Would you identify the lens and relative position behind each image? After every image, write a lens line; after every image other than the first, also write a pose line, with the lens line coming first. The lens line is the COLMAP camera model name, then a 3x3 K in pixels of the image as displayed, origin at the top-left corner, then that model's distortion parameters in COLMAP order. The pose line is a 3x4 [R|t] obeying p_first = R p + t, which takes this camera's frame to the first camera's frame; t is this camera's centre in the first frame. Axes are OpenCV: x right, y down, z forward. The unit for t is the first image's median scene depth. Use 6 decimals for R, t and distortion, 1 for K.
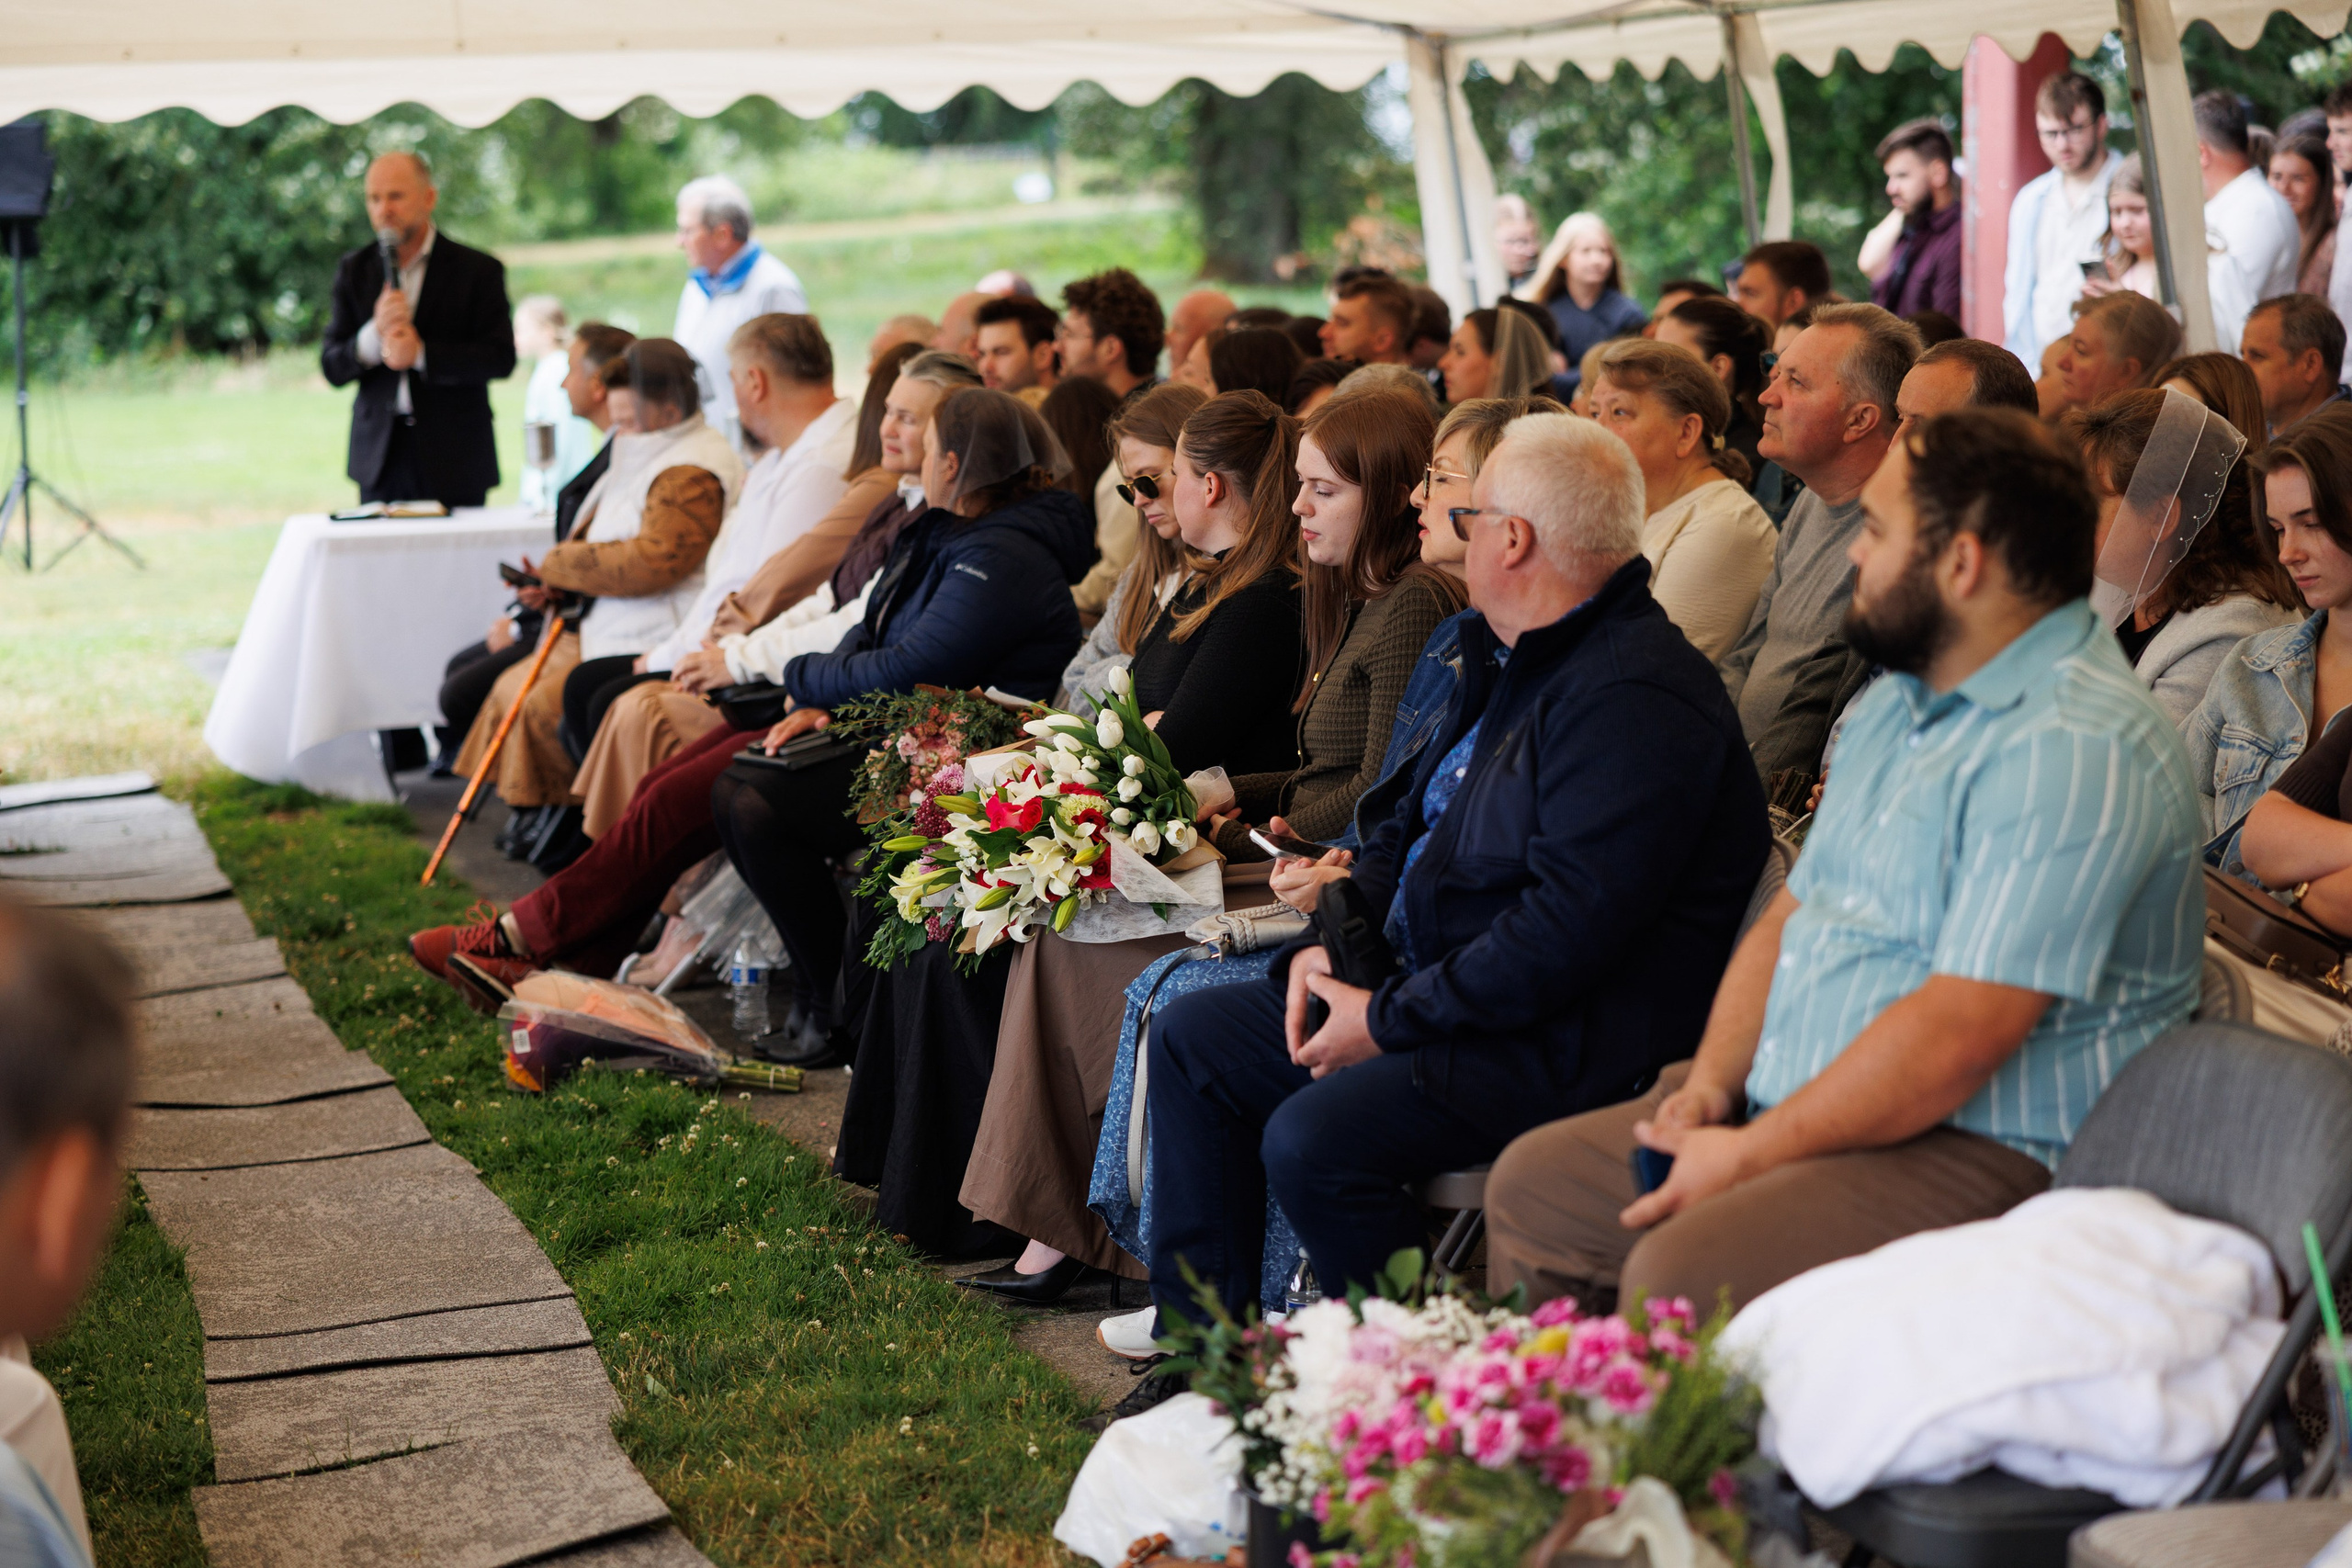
lens RADIAL K [[4541.3, 0, 1176.0], [0, 4541.3, 784.0], [0, 0, 1]] dist [-0.004601, 0.098659]
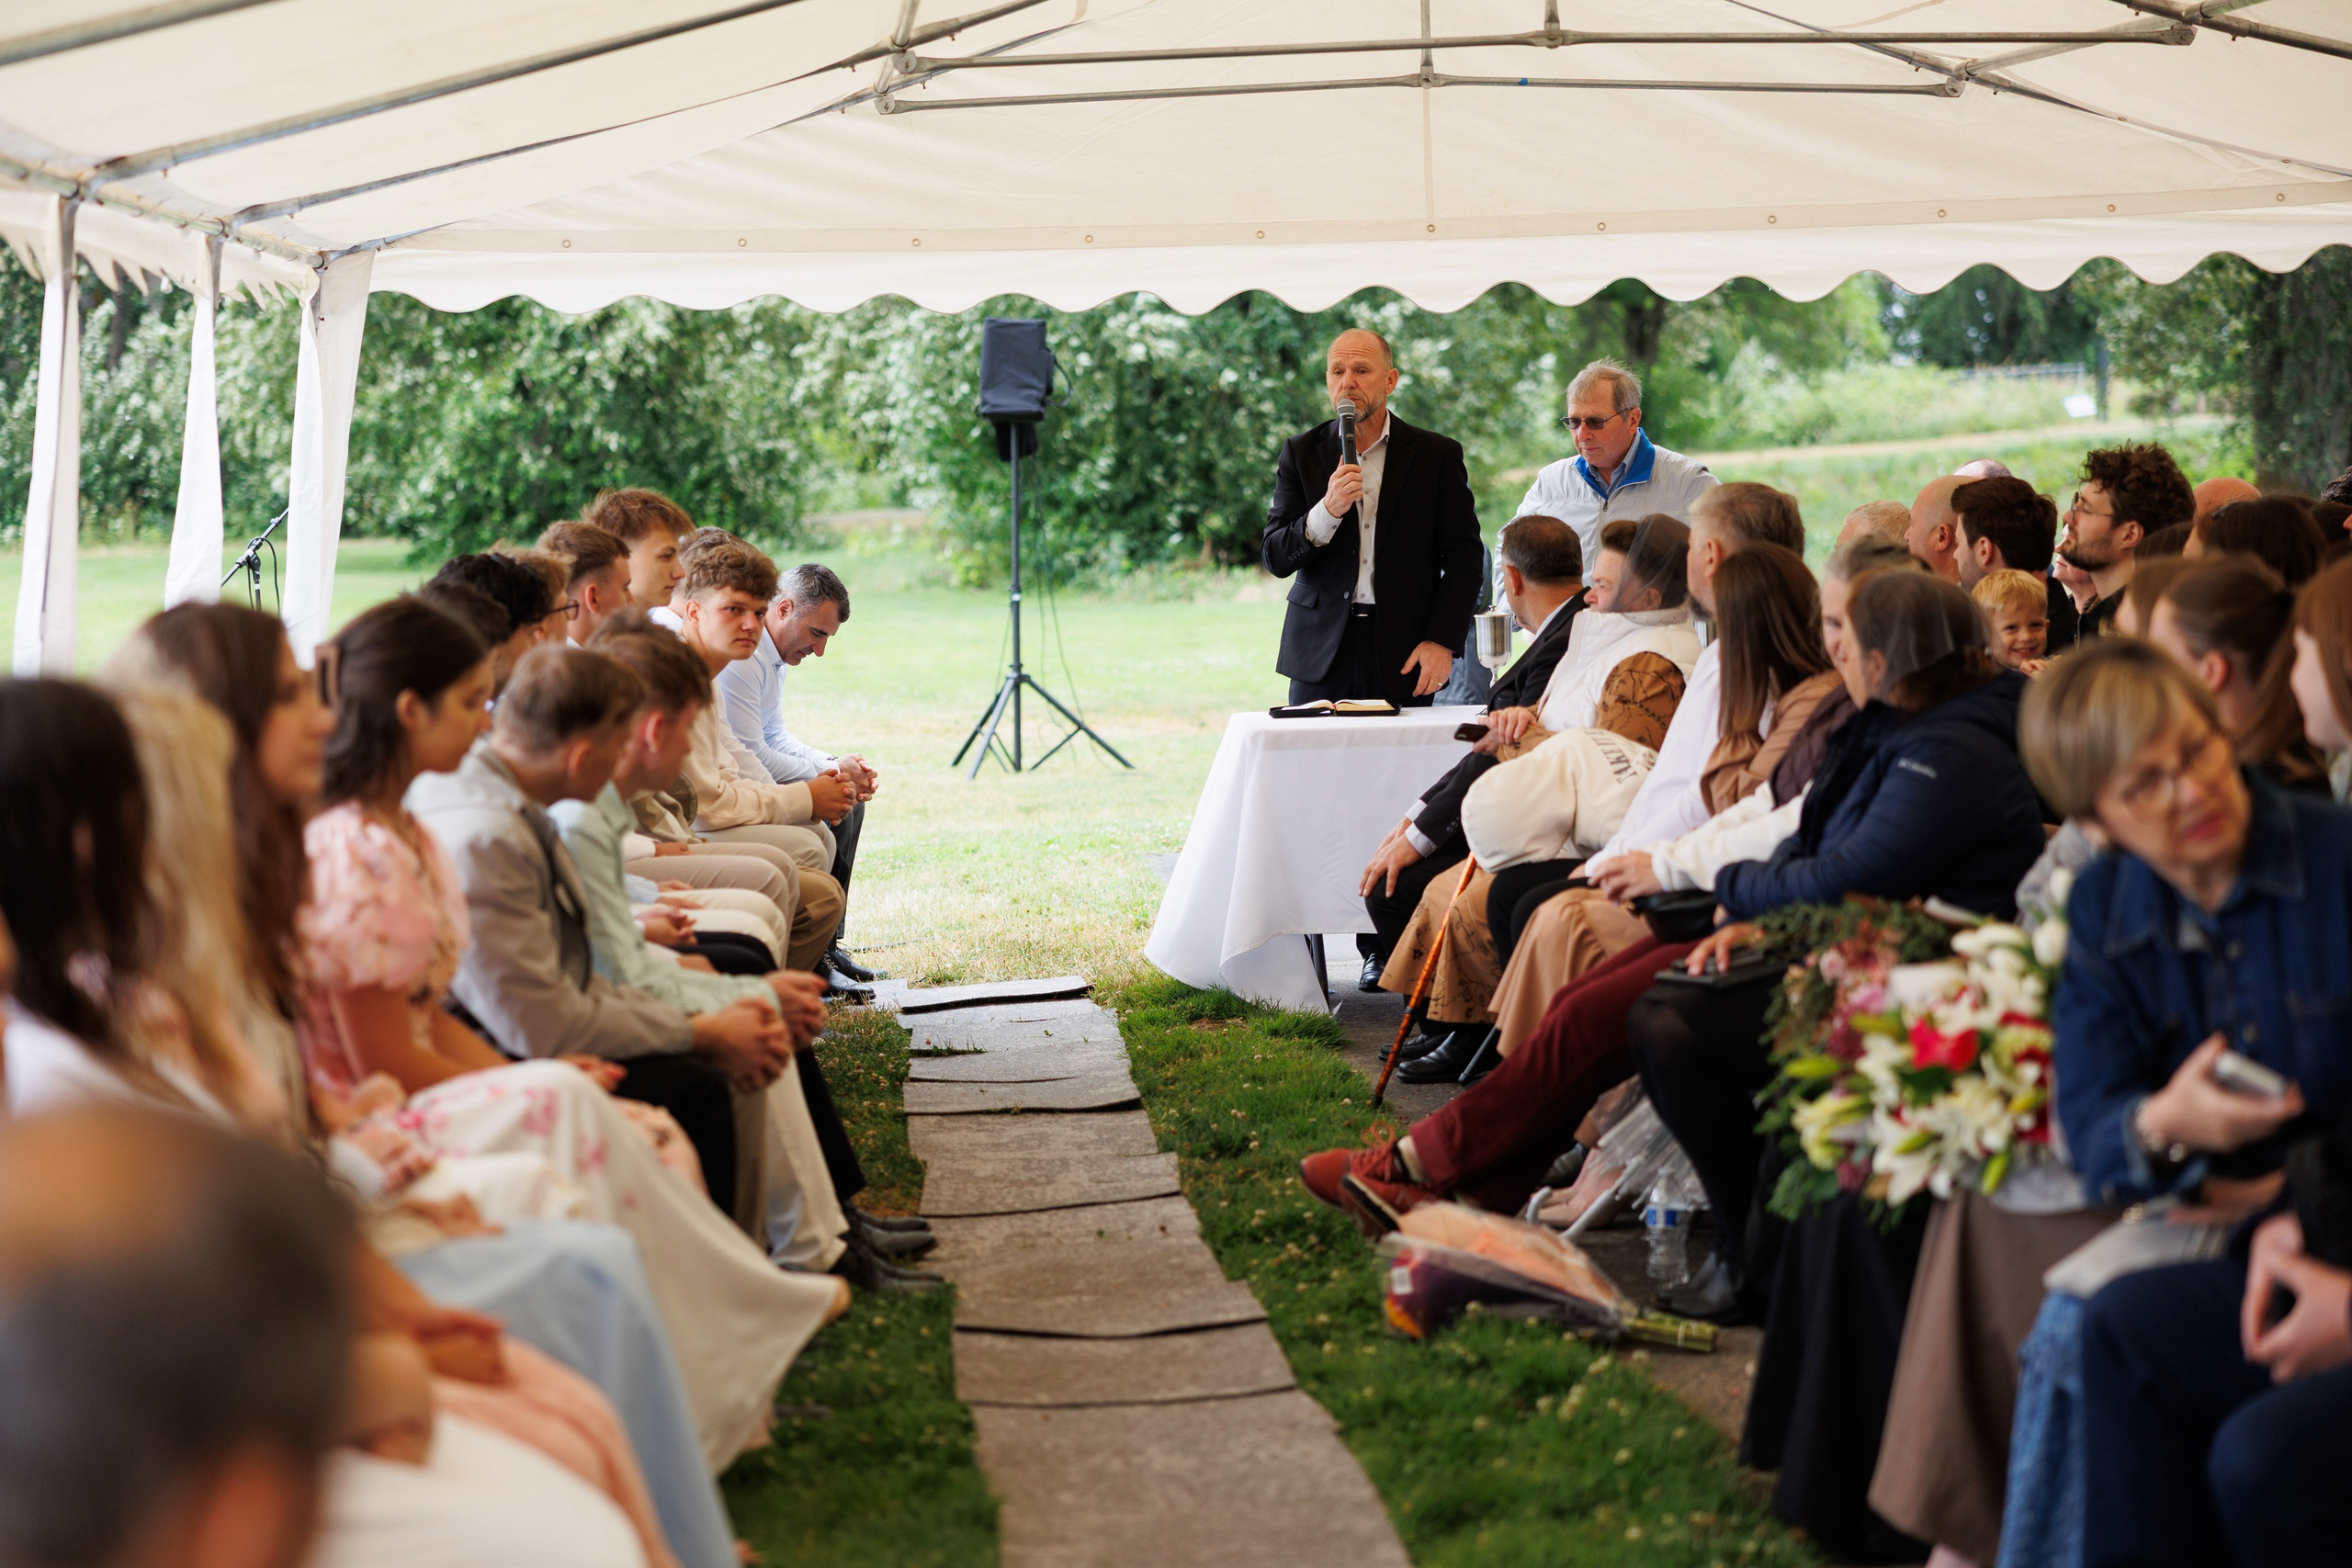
lens RADIAL K [[4541.3, 0, 1176.0], [0, 4541.3, 784.0], [0, 0, 1]] dist [-0.004601, 0.098659]
pose [[0.973647, 0.021396, -0.227054, 0.013457], [-0.032658, 0.998409, -0.045962, 0.001119], [0.225709, 0.052166, 0.972797, 0.102005]]
